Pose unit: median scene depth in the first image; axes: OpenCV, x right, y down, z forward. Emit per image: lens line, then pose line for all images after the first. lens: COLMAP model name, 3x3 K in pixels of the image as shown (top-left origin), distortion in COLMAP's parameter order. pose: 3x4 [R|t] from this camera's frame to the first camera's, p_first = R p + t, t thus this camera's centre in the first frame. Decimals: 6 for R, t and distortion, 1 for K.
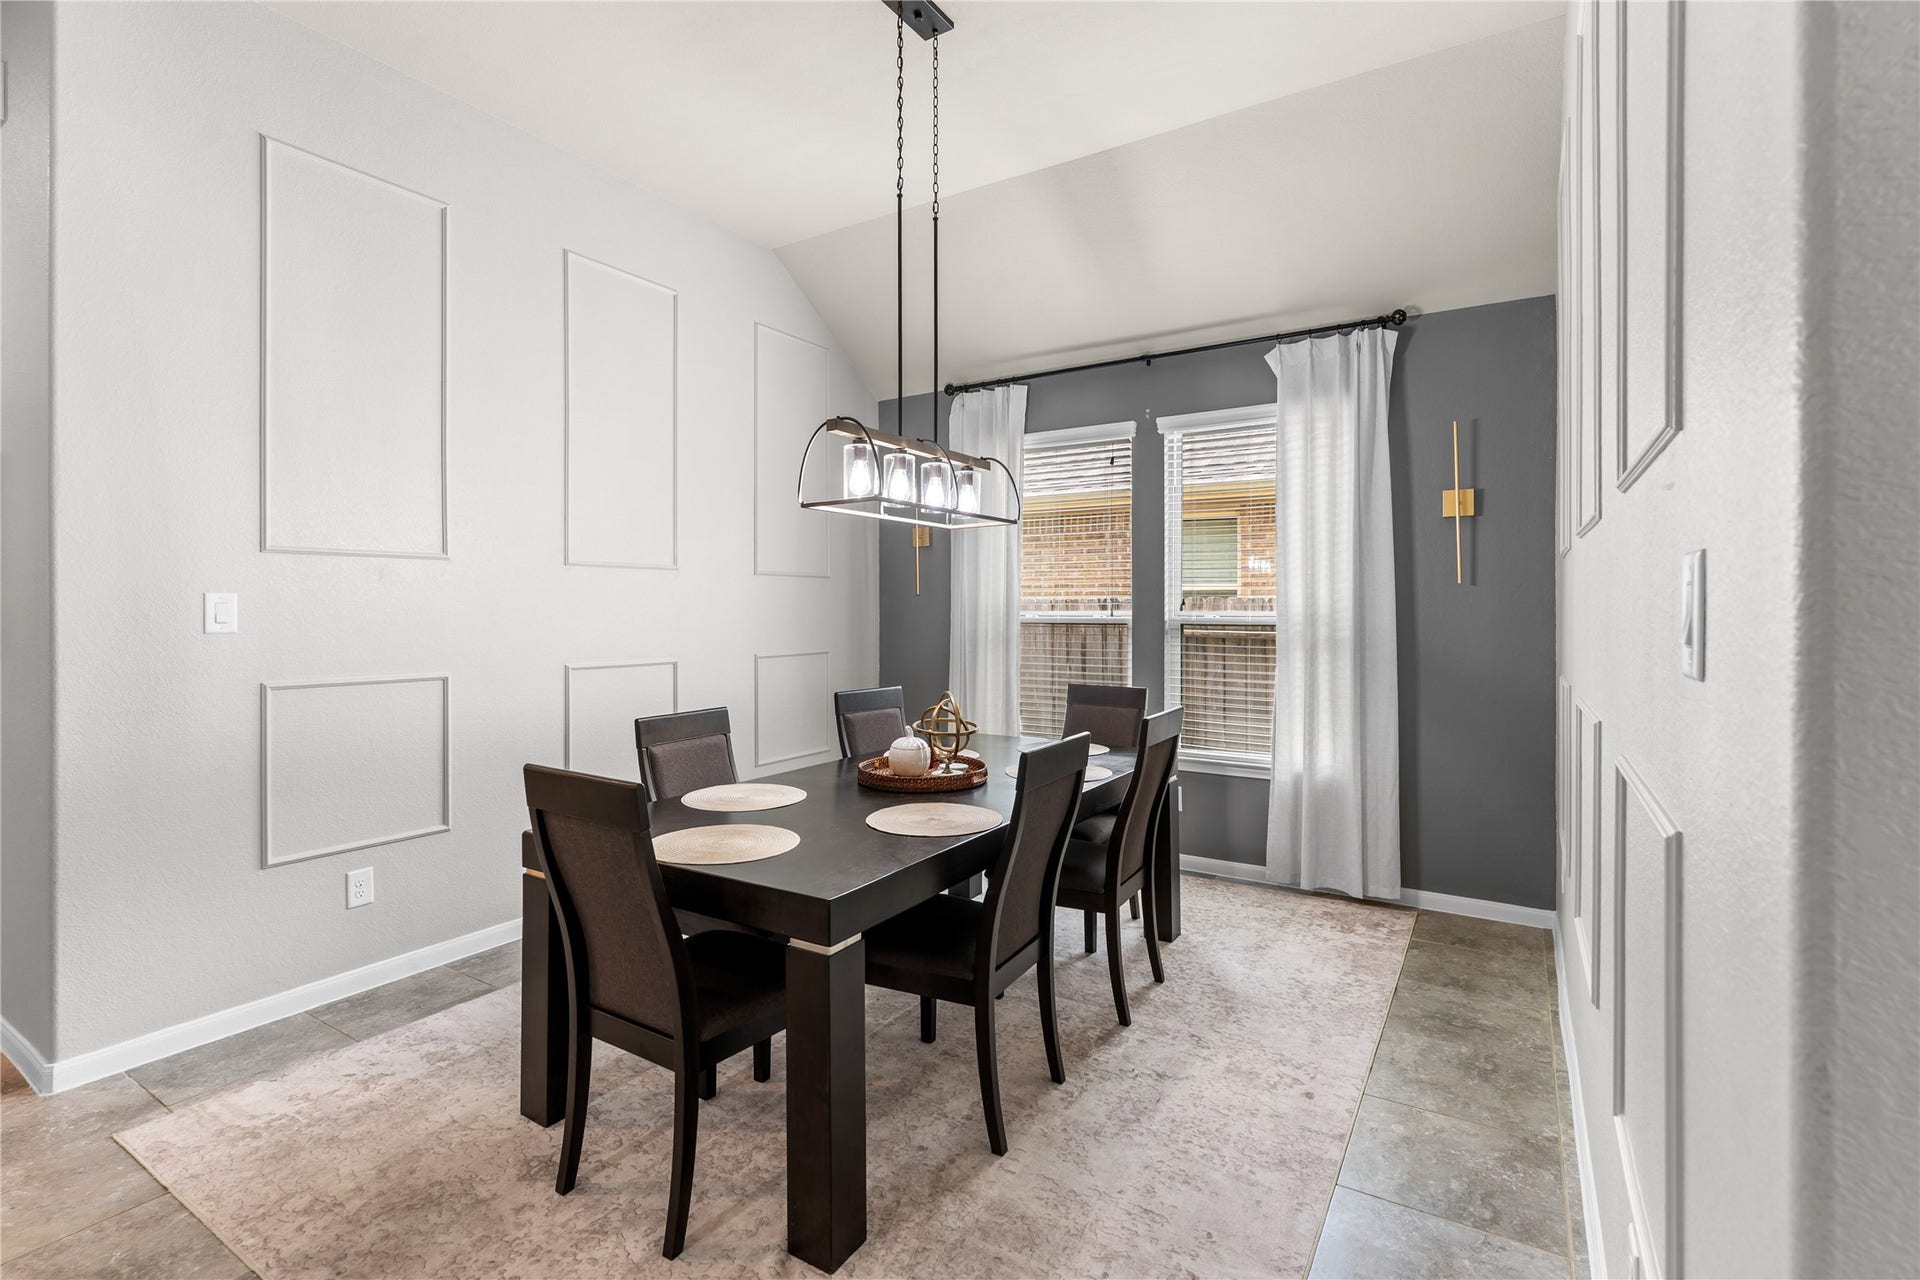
lens RADIAL K [[887.6, 0, 957.4], [0, 887.6, 611.6], [0, 0, 1]] dist [-0.002772, -0.000356]
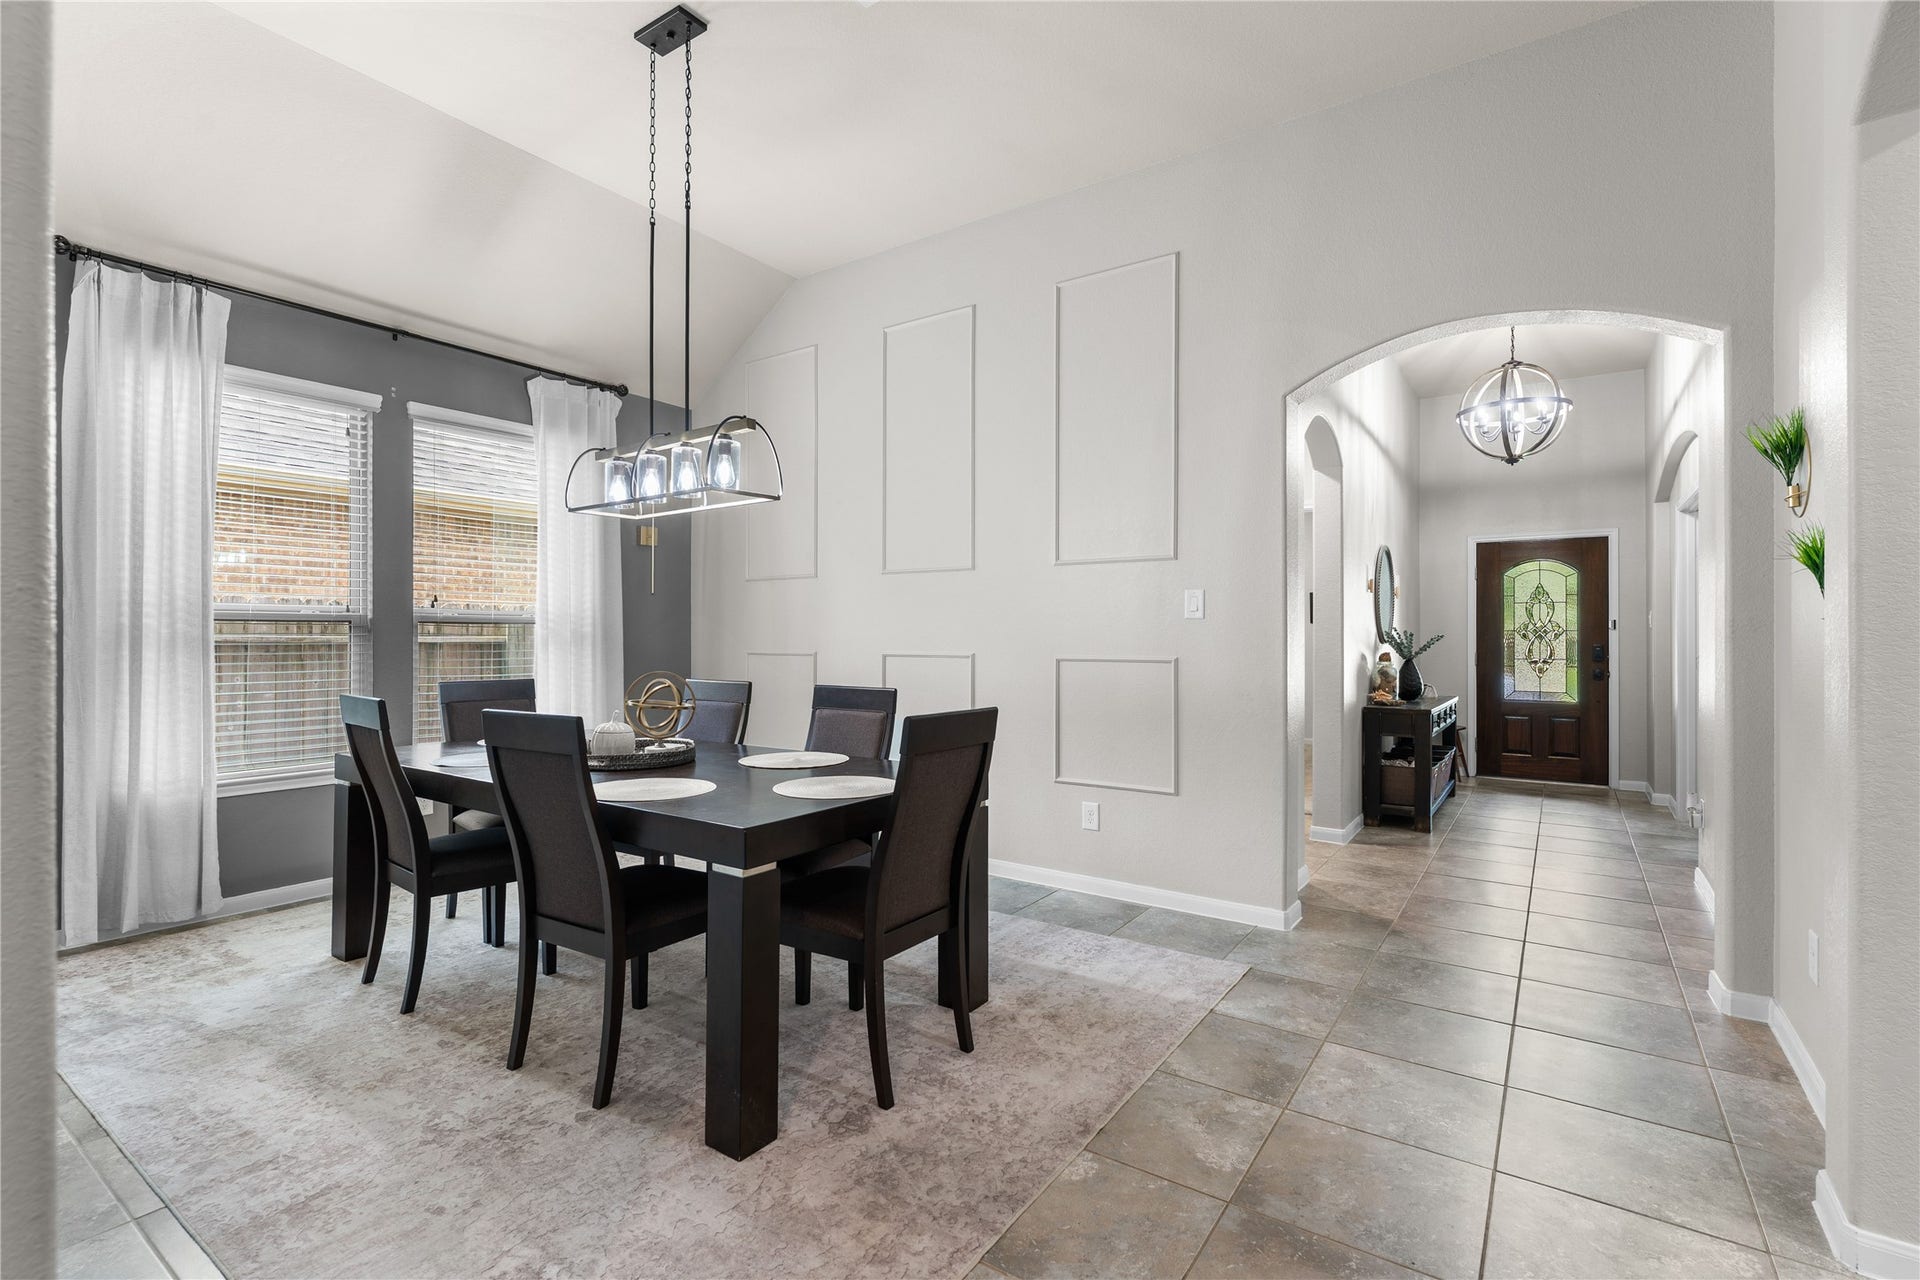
lens RADIAL K [[865.8, 0, 960.0], [0, 865.8, 640.0], [0, 0, 1]] dist [-0.001519, -0.000298]
pose [[0.037918, -0.005505, 0.999266, -0.672860], [0.000764, 0.999985, 0.005480, 0.030173], [-0.999281, 0.000556, 0.037922, 0.385262]]
